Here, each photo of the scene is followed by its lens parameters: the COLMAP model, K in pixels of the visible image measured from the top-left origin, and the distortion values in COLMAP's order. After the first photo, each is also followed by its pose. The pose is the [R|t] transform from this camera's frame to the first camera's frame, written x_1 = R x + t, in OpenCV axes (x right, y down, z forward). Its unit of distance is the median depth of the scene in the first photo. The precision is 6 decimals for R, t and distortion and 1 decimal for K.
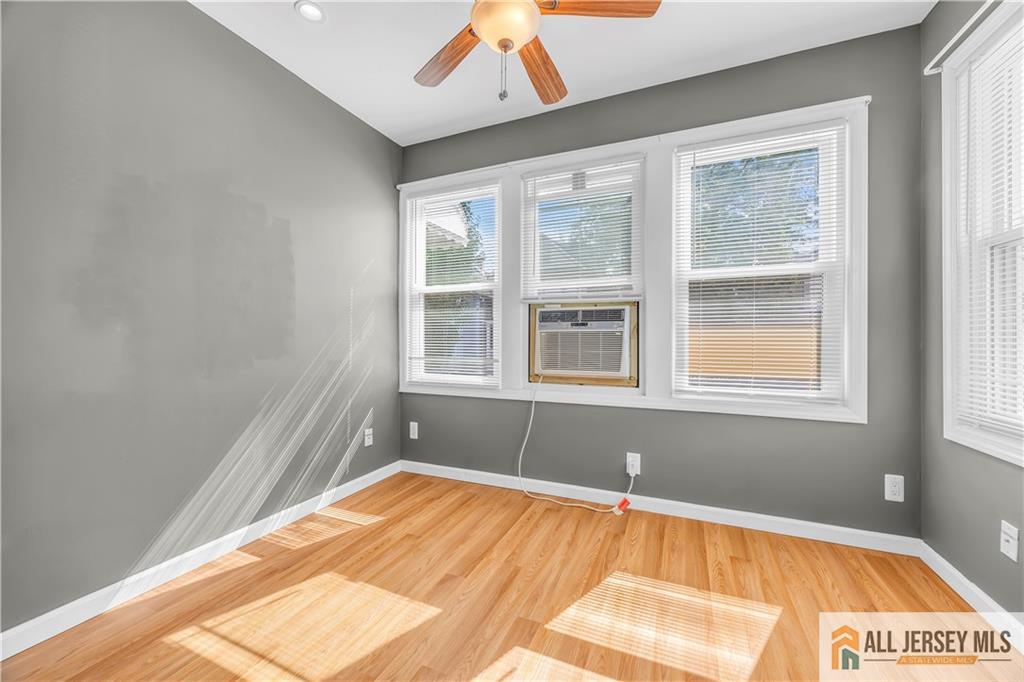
lens RADIAL K [[392.7, 0, 522.0], [0, 392.7, 334.4], [0, 0, 1]] dist [-0.002444, 0.000225]
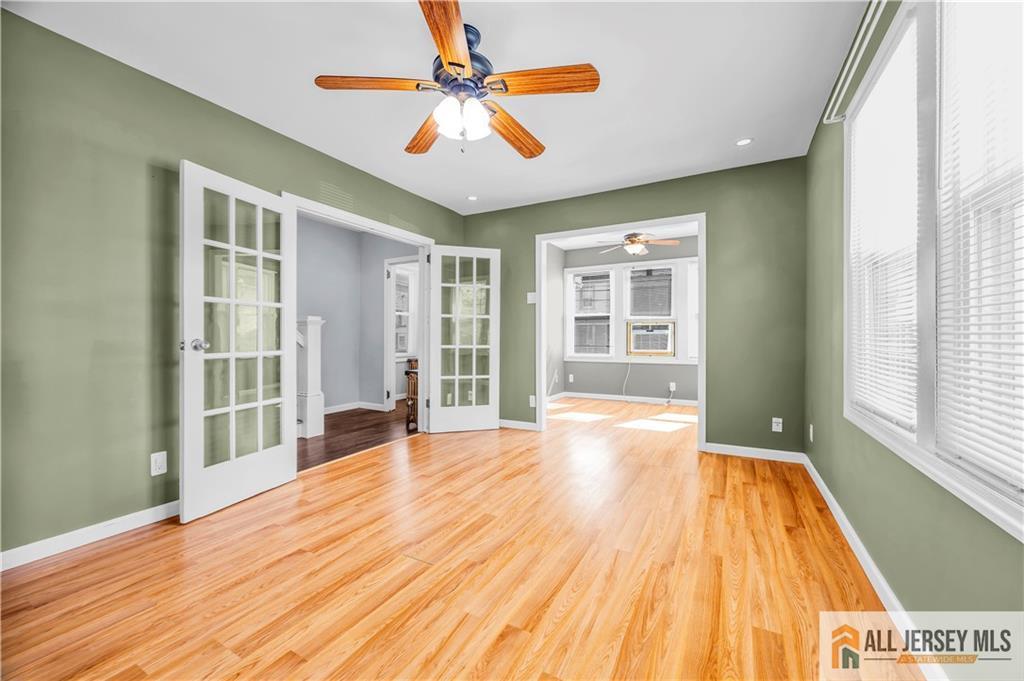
lens RADIAL K [[392.7, 0, 523.9], [0, 392.7, 337.7], [0, 0, 1]] dist [-0.002444, 0.000225]
pose [[0.994537, -0.002837, -0.104342, -0.459904], [0.004246, 0.999903, 0.013286, -0.023452], [0.104294, -0.013657, 0.994453, -1.834395]]
